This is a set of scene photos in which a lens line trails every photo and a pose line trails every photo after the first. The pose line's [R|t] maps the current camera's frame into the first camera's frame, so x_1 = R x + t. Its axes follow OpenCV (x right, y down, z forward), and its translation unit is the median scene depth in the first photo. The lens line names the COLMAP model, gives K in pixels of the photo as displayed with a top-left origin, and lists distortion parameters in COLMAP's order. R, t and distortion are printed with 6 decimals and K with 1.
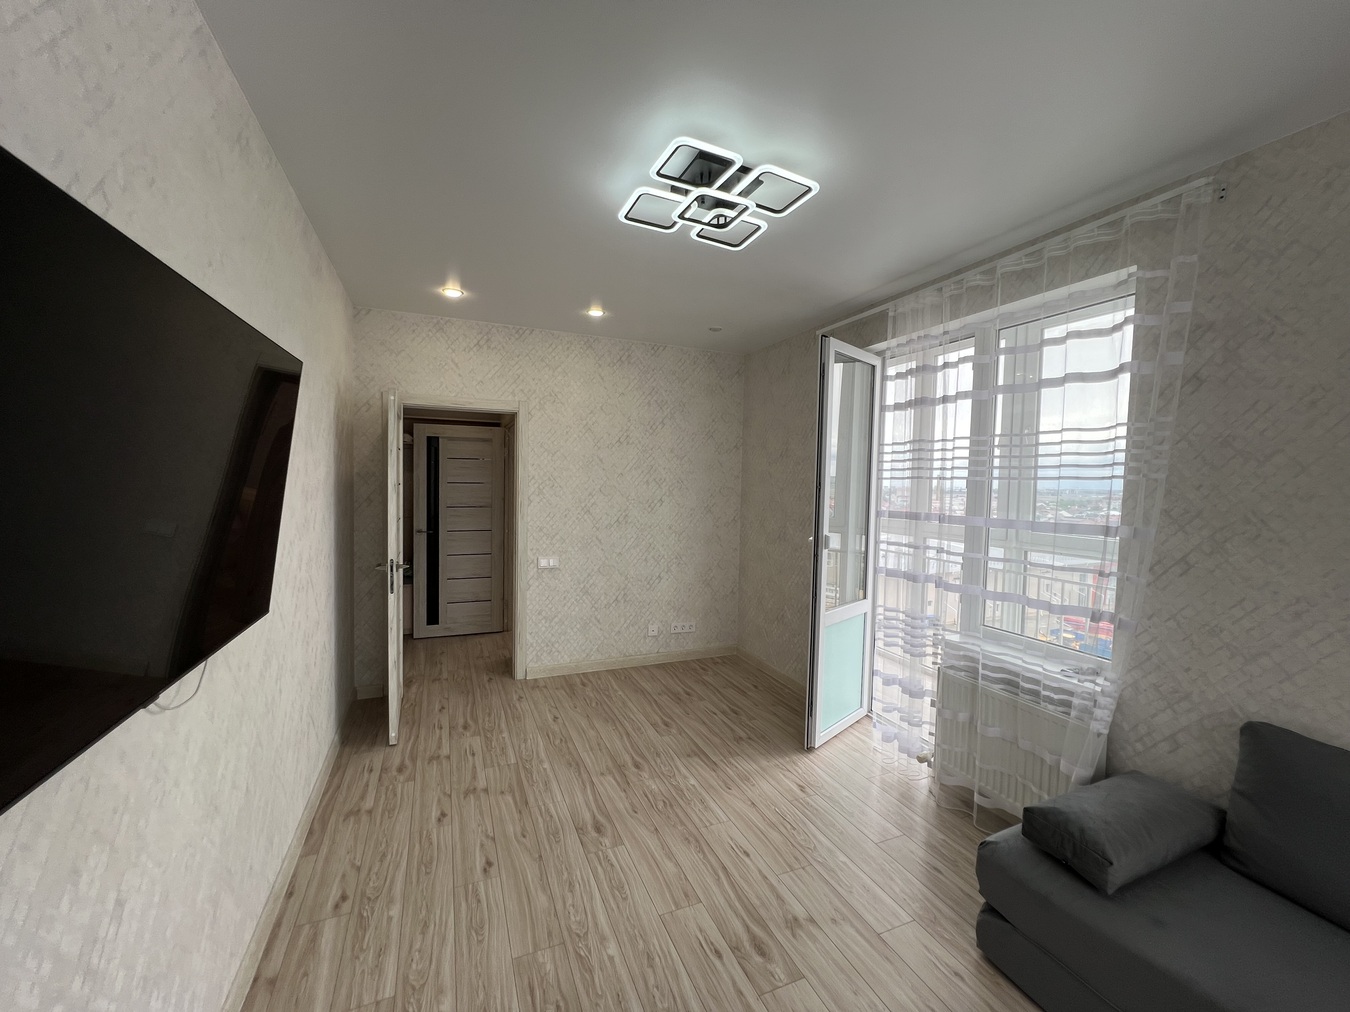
lens RADIAL K [[539.6, 0, 668.7], [0, 539.6, 504.2], [0, 0, 1]] dist [-0.001758, 0.000840]
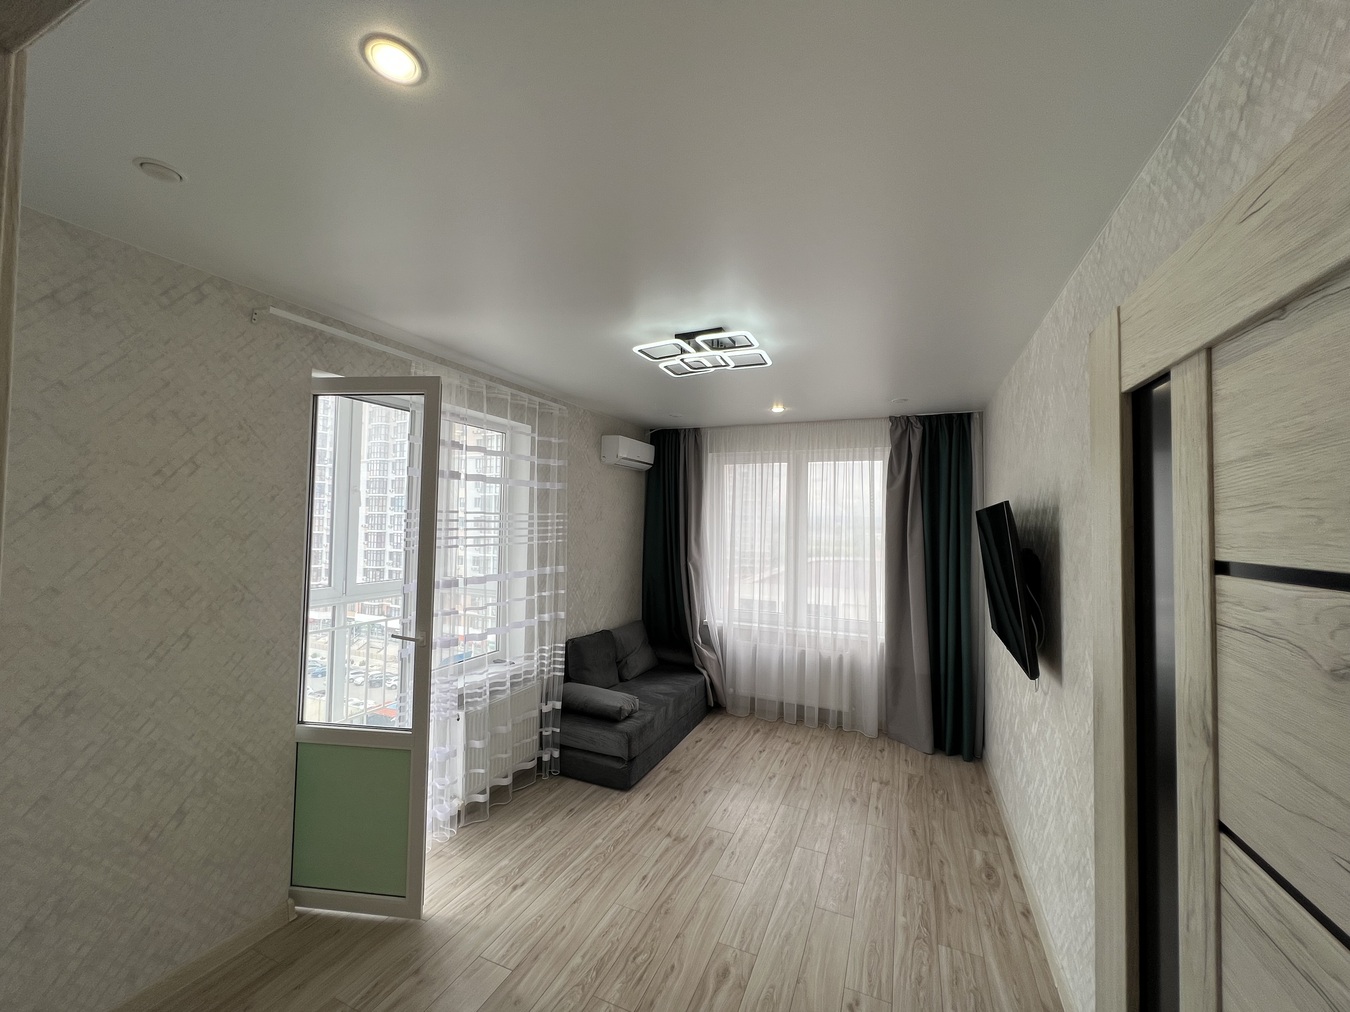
lens RADIAL K [[541.2, 0, 668.8], [0, 541.2, 504.1], [0, 0, 1]] dist [-0.001251, 0.000213]
pose [[-0.687464, -0.010217, 0.726146, -0.674930], [-0.001195, 0.999916, 0.012937, -0.165916], [-0.726217, 0.008026, -0.687419, 1.607333]]
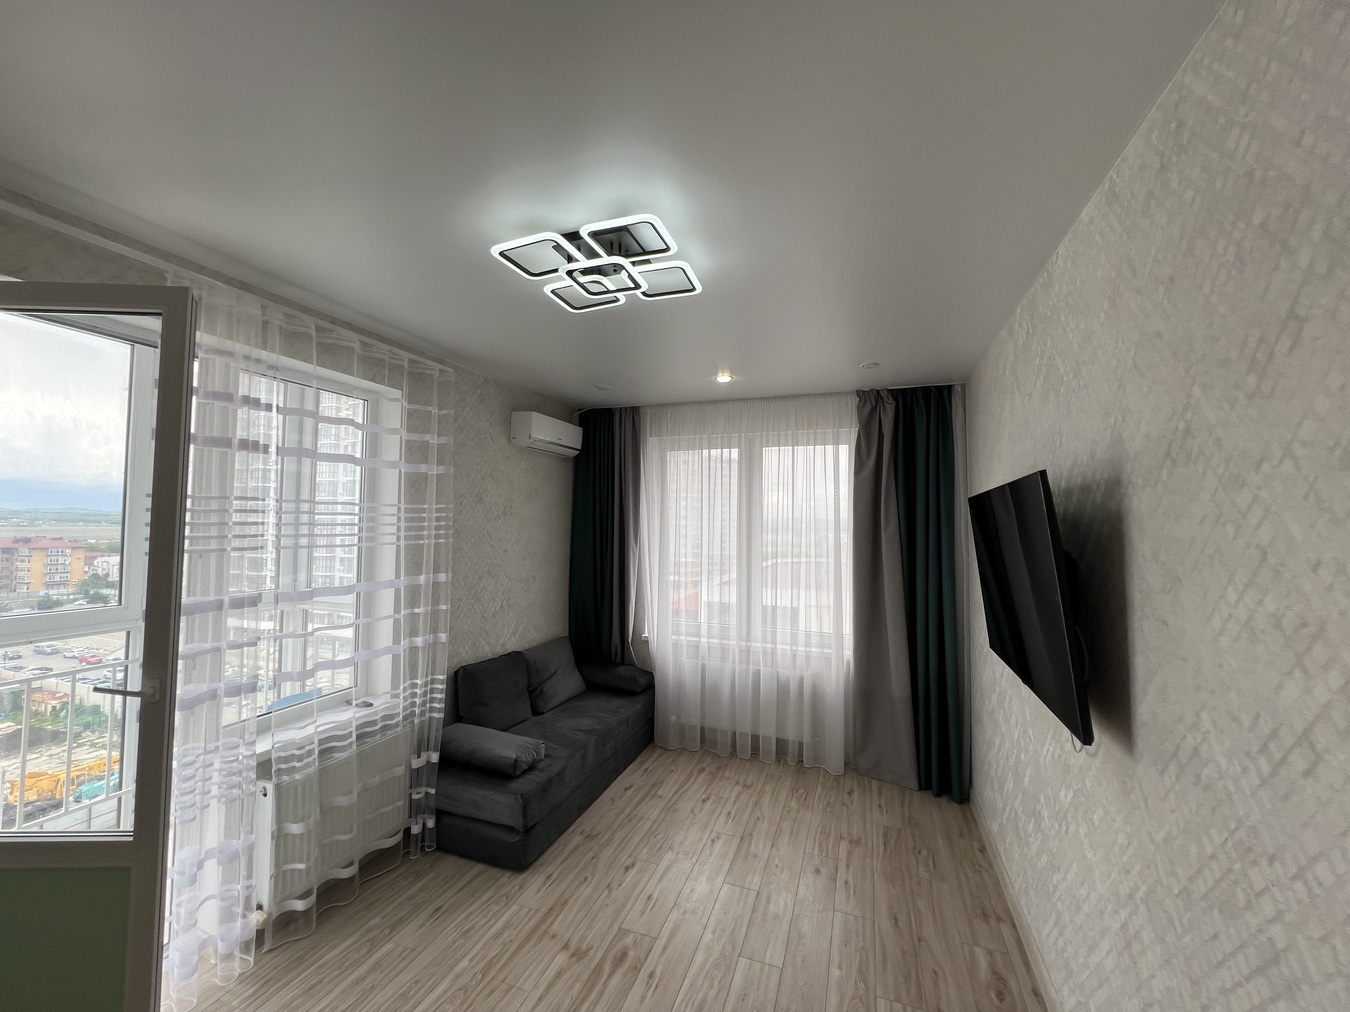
lens RADIAL K [[541.2, 0, 668.8], [0, 541.2, 504.1], [0, 0, 1]] dist [-0.001251, 0.000213]
pose [[-0.732864, -0.003674, 0.680365, -0.514117], [0.001838, 0.999971, 0.007380, -0.128986], [-0.680373, 0.006659, -0.732836, 1.299829]]
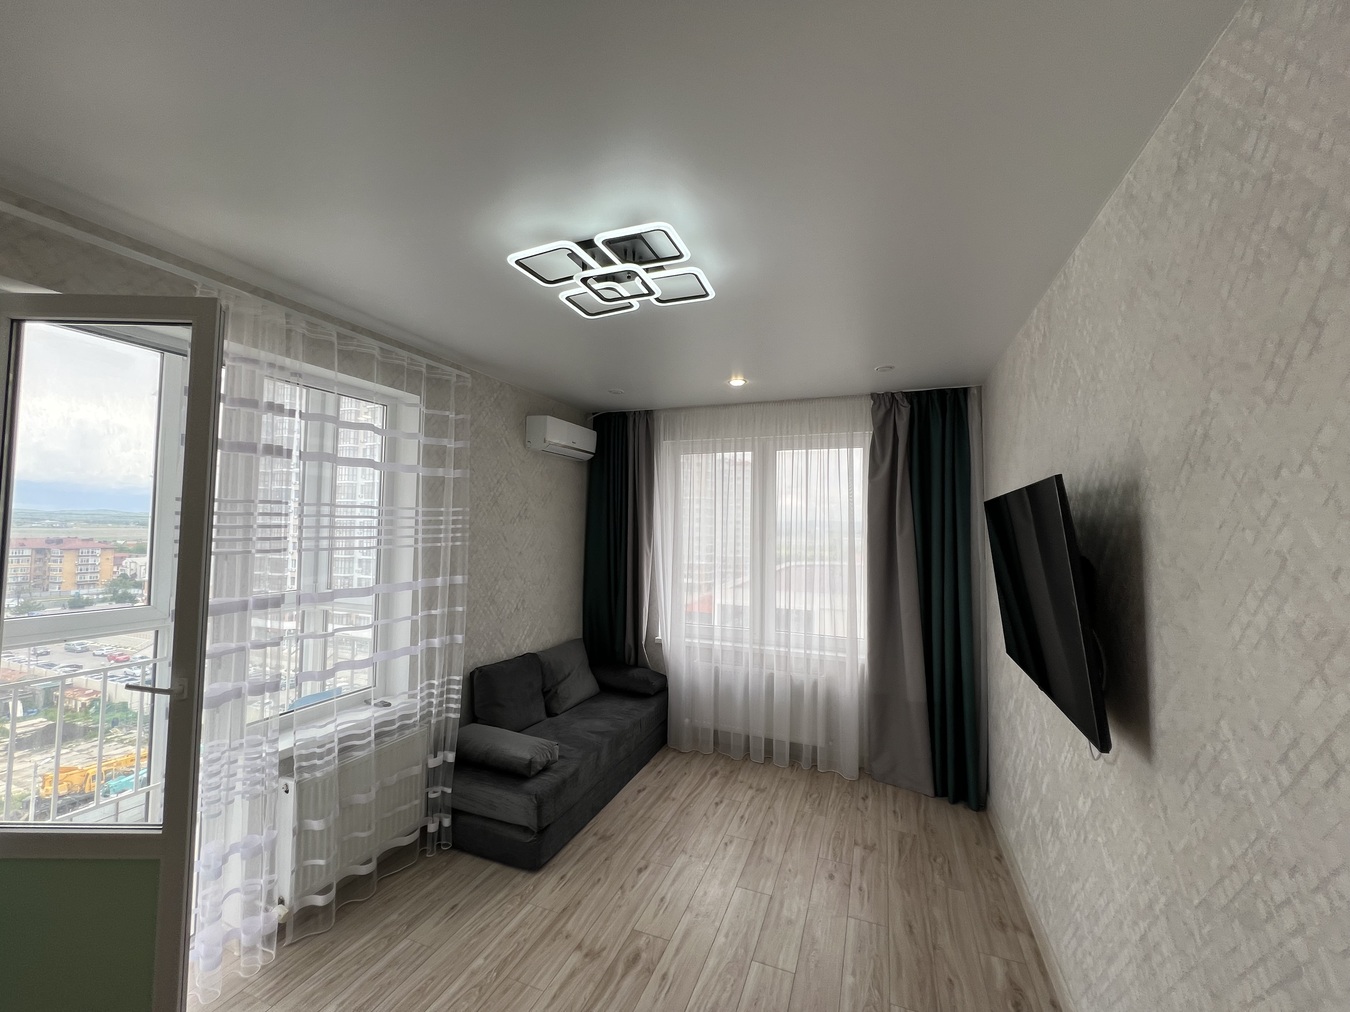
lens RADIAL K [[541.2, 0, 668.8], [0, 541.2, 504.1], [0, 0, 1]] dist [-0.001251, 0.000213]
pose [[-0.715317, -0.001272, 0.698799, -0.518963], [0.001000, 0.999995, 0.002844, -0.131114], [-0.698799, 0.002733, -0.715313, 1.303463]]
